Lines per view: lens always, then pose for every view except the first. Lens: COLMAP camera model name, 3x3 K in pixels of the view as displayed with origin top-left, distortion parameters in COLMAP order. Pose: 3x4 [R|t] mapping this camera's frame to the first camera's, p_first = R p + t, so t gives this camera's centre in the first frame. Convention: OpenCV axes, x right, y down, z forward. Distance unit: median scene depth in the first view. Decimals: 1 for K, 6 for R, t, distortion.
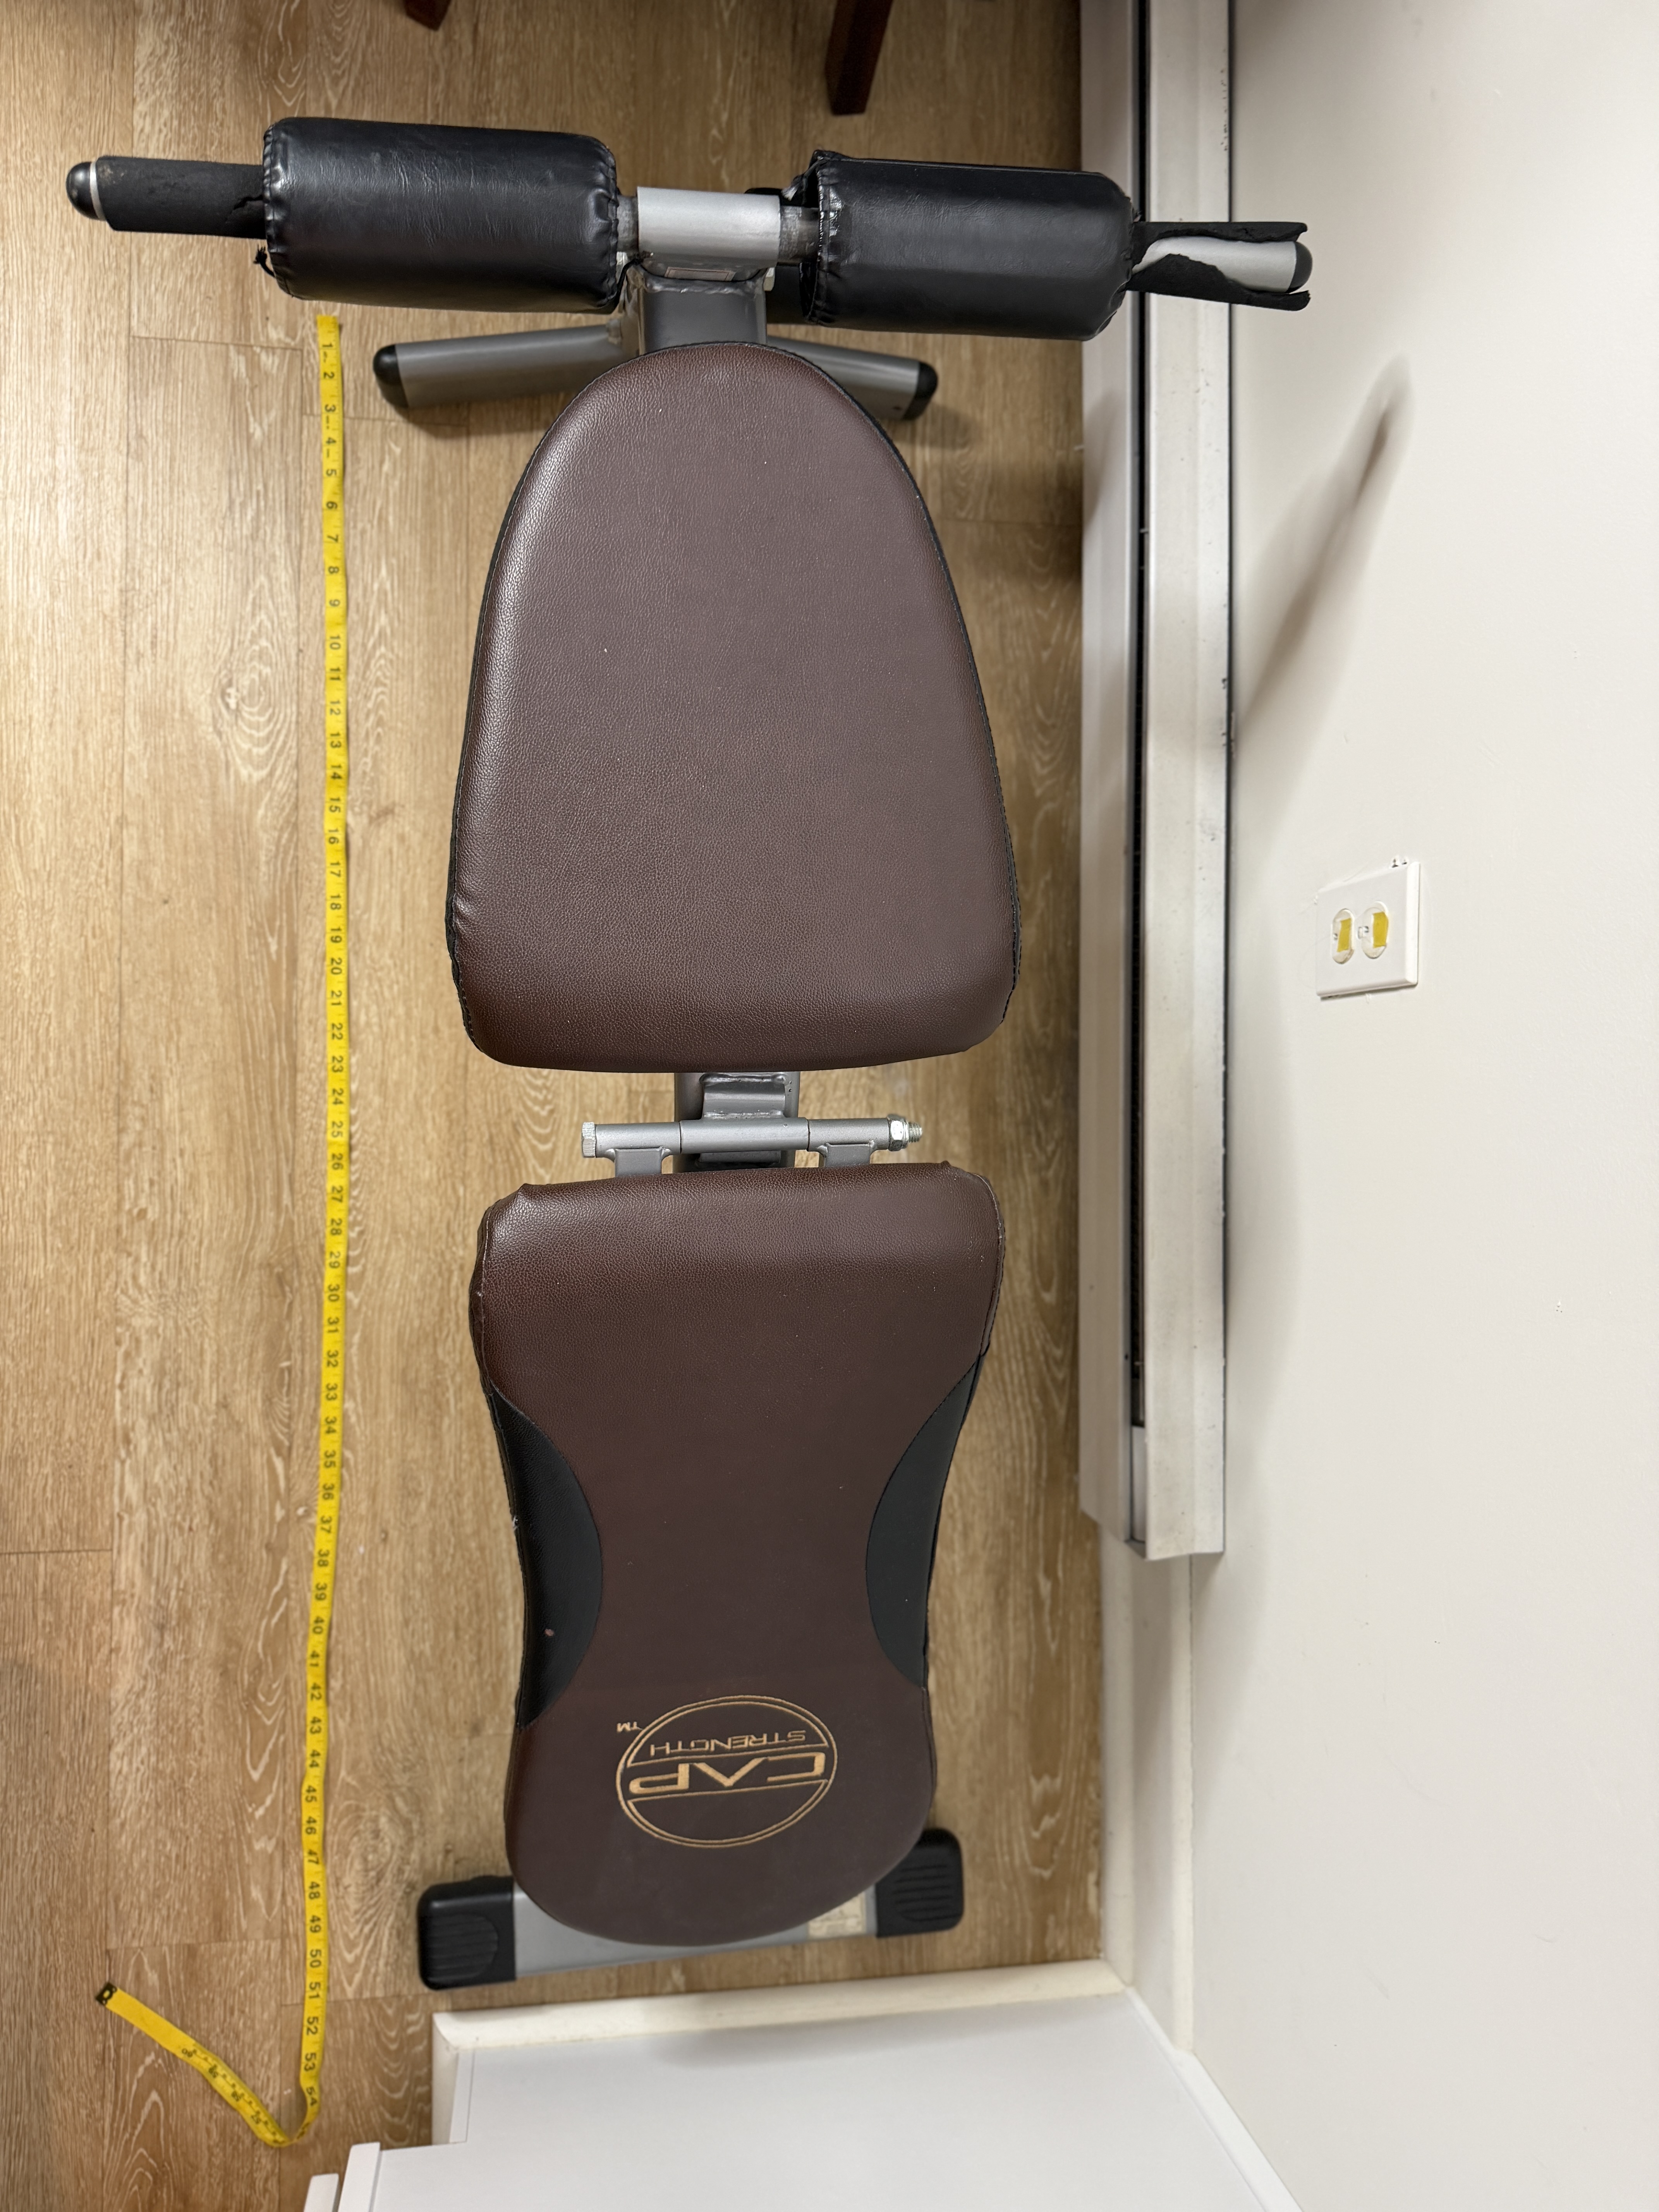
lens RADIAL K [[1610.3, 0, 808.3], [0, 1610.3, 1070.0], [0, 0, 1]] dist [-0.007914, -0.014259]
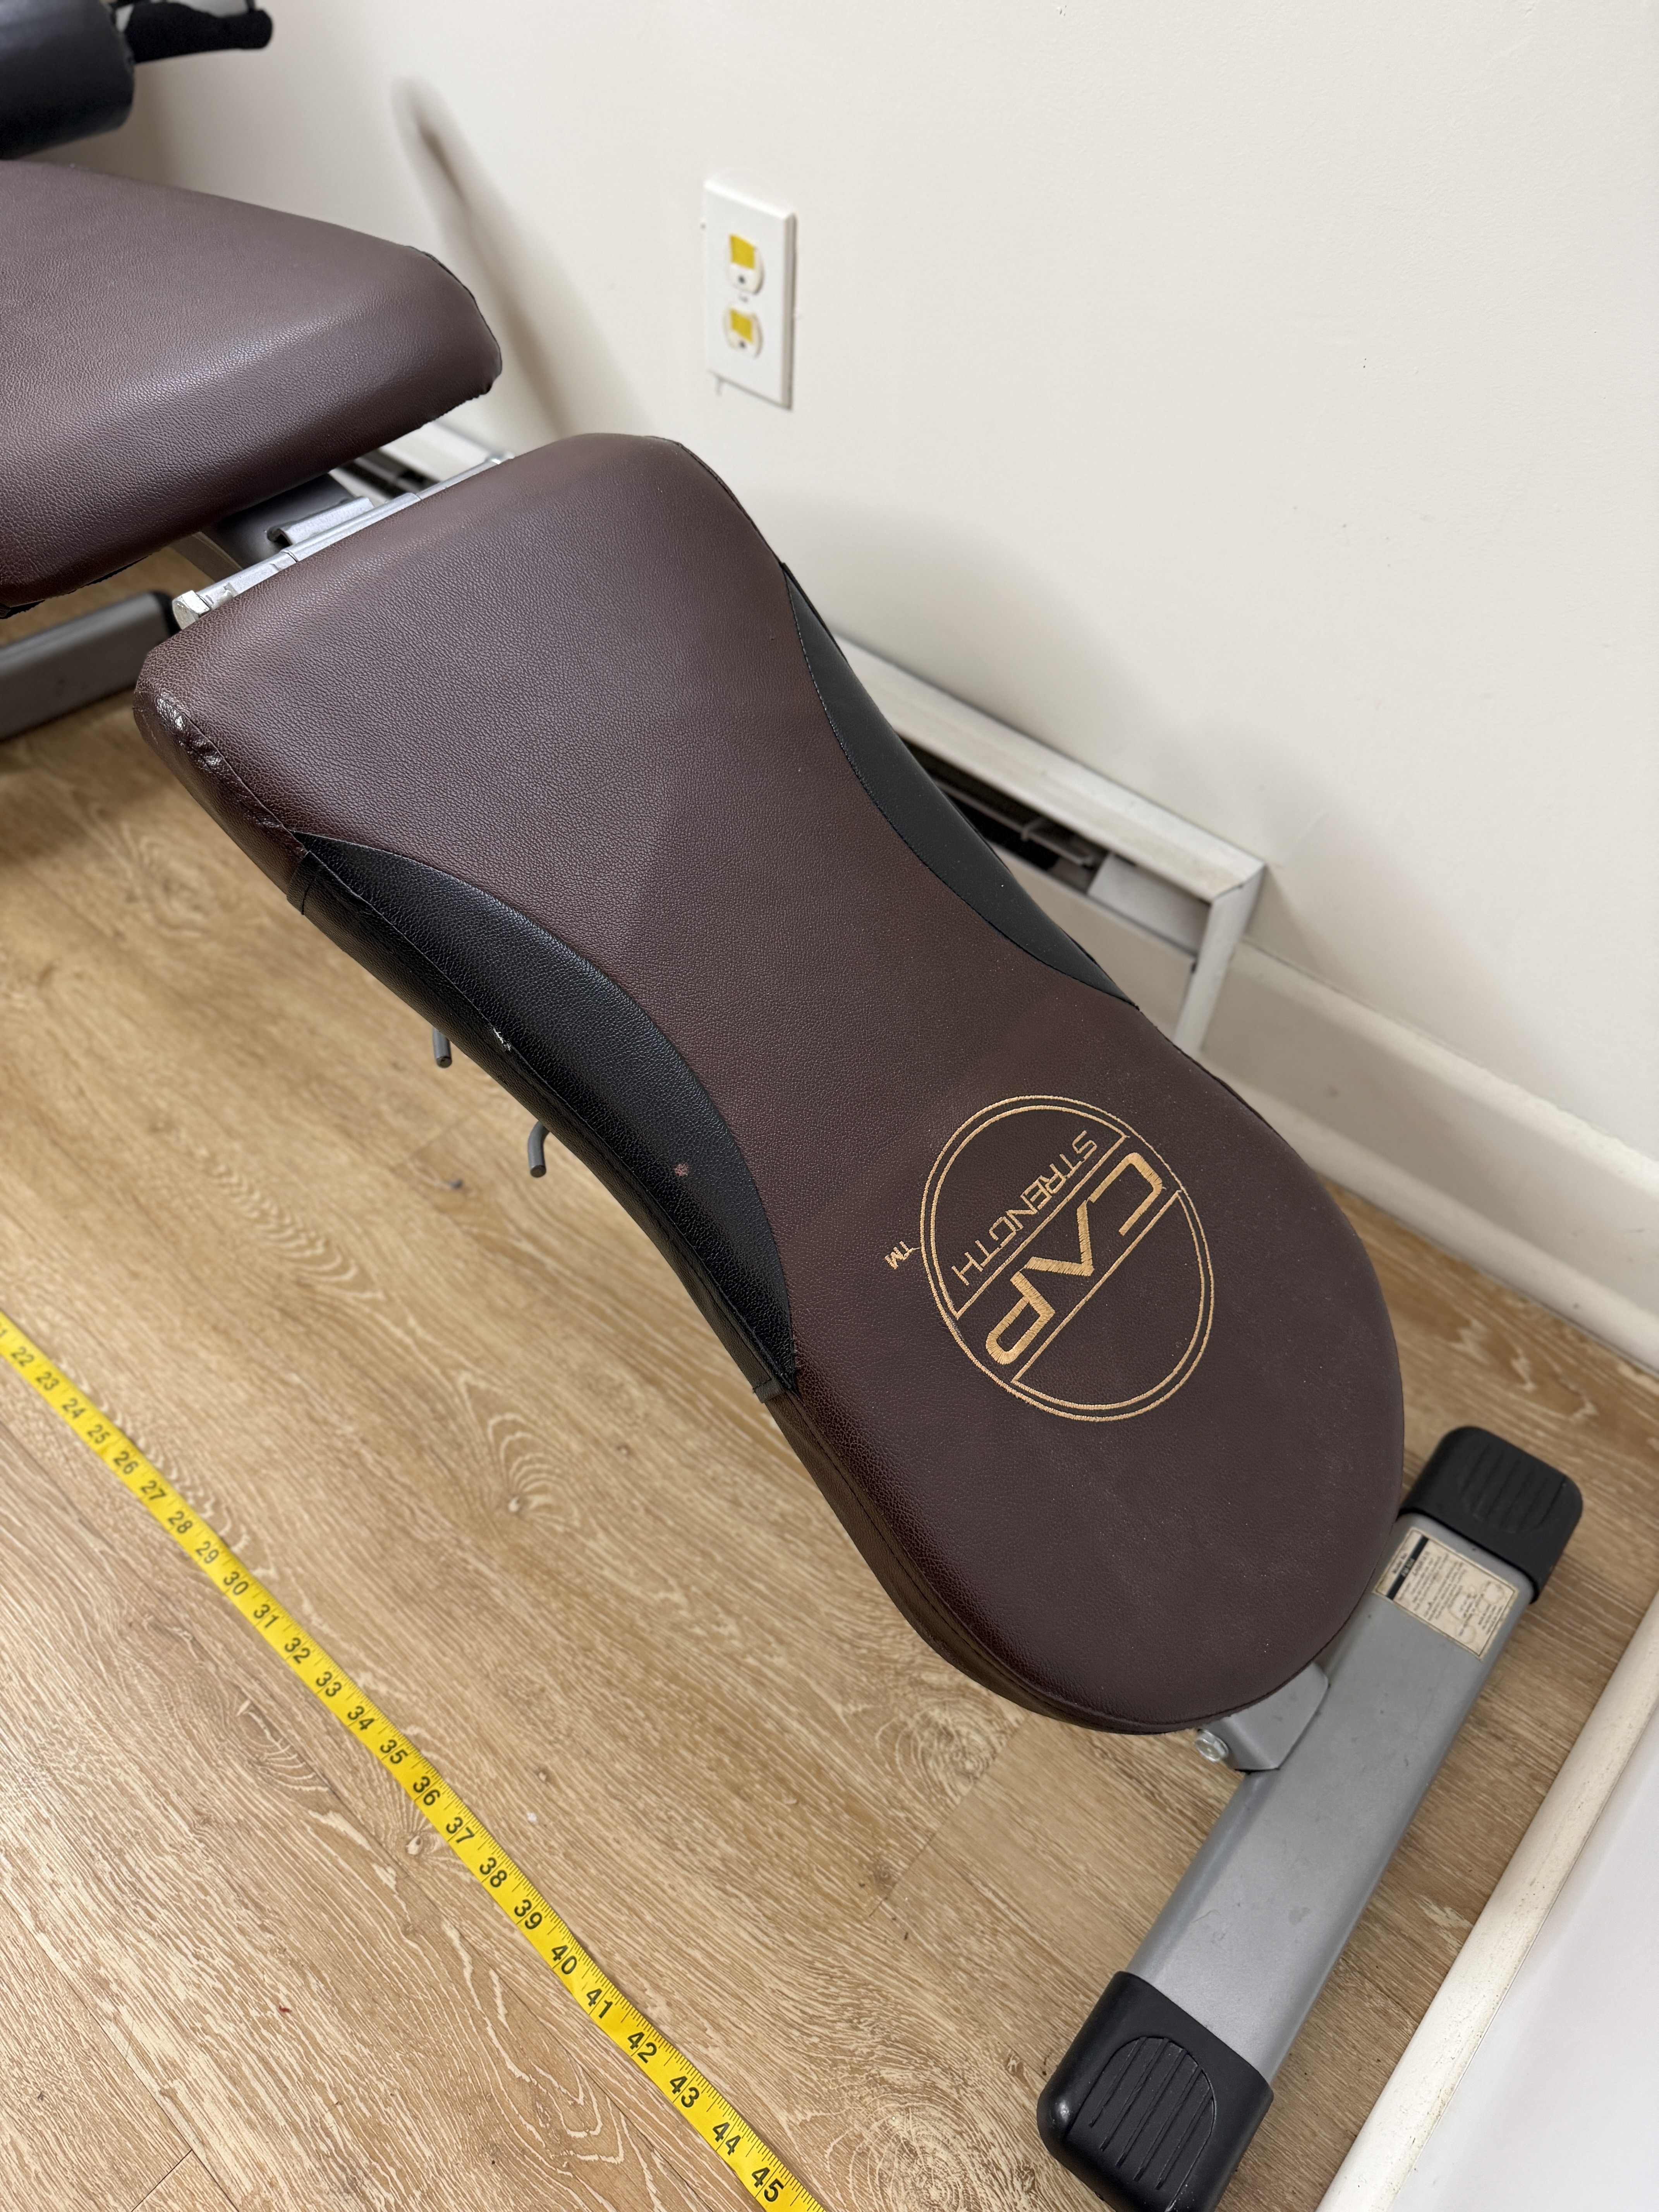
lens RADIAL K [[1610.3, 0, 813.4], [0, 1610.3, 1108.3], [0, 0, 1]] dist [-0.007914, -0.014259]
pose [[0.653718, -0.646955, 0.392558, -0.274890], [0.754928, 0.521679, -0.397410, 0.483576], [0.052317, 0.556147, 0.829436, 0.355281]]
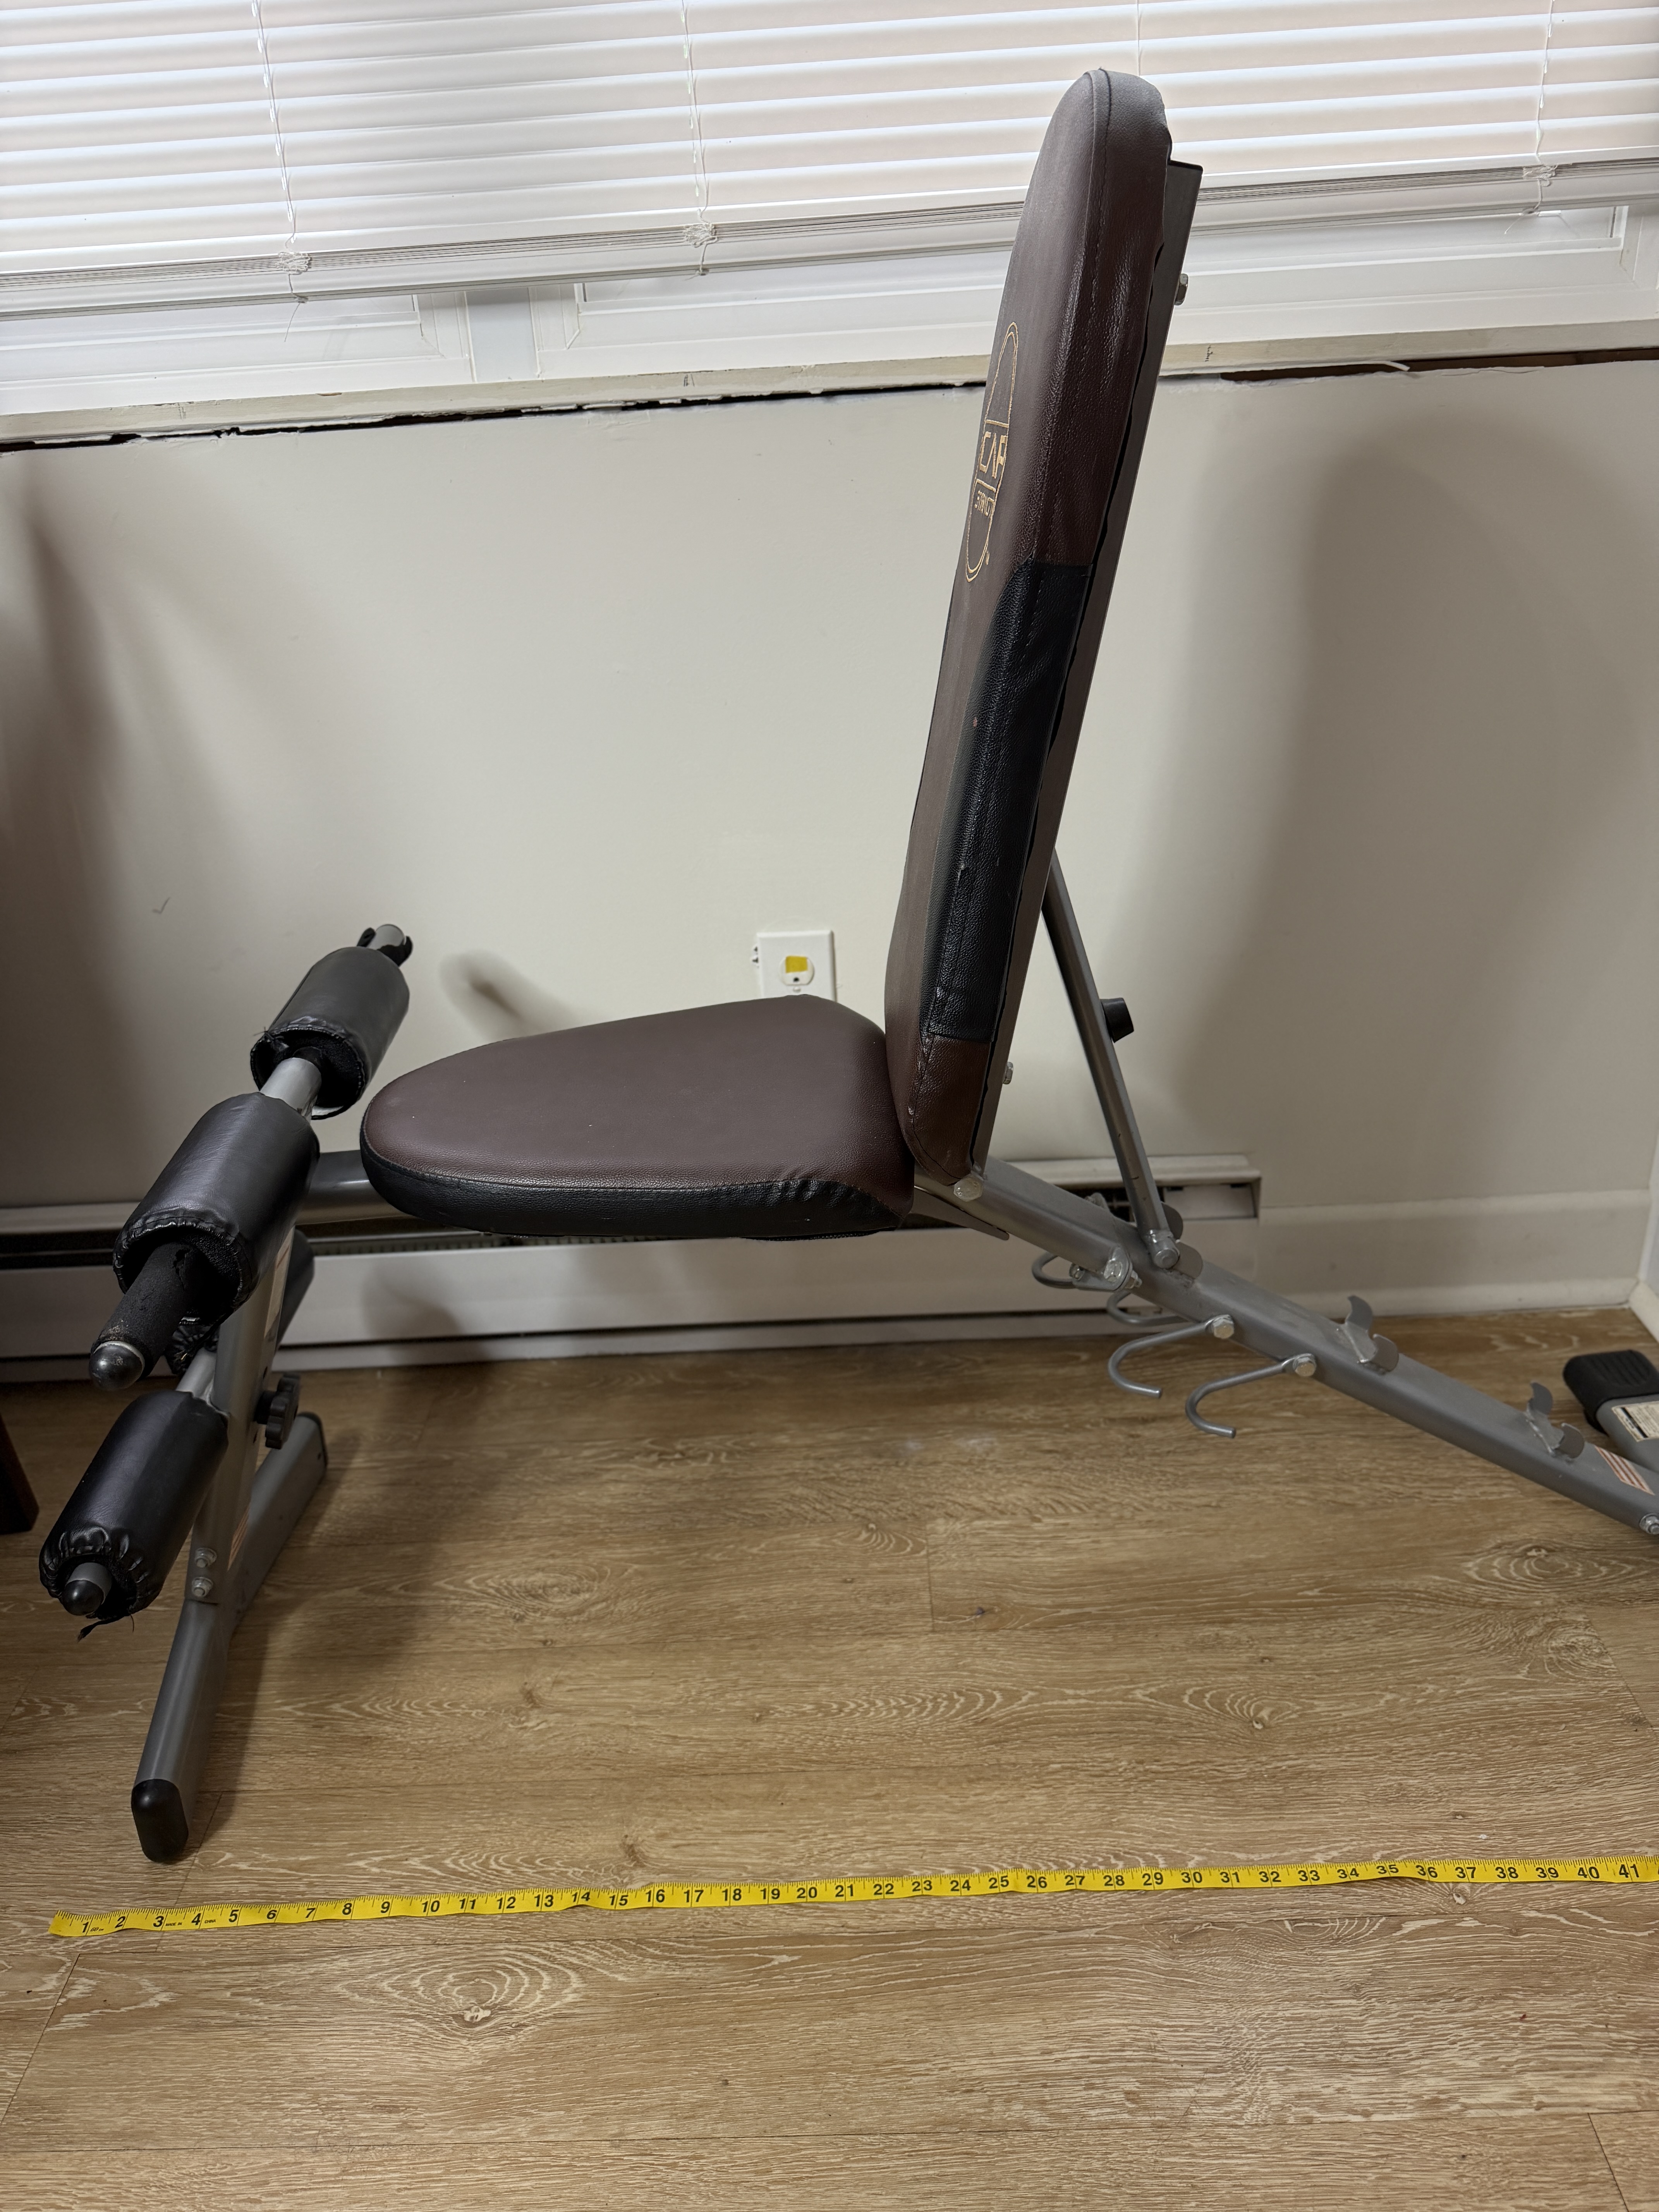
lens RADIAL K [[1610.3, 0, 808.8], [0, 1610.3, 1070.8], [0, 0, 1]] dist [-0.007914, -0.014259]
pose [[0.002061, -0.555700, 0.831380, -0.770381], [0.999033, -0.035370, -0.026118, -0.026657], [0.043920, 0.830630, 0.555090, 0.165362]]
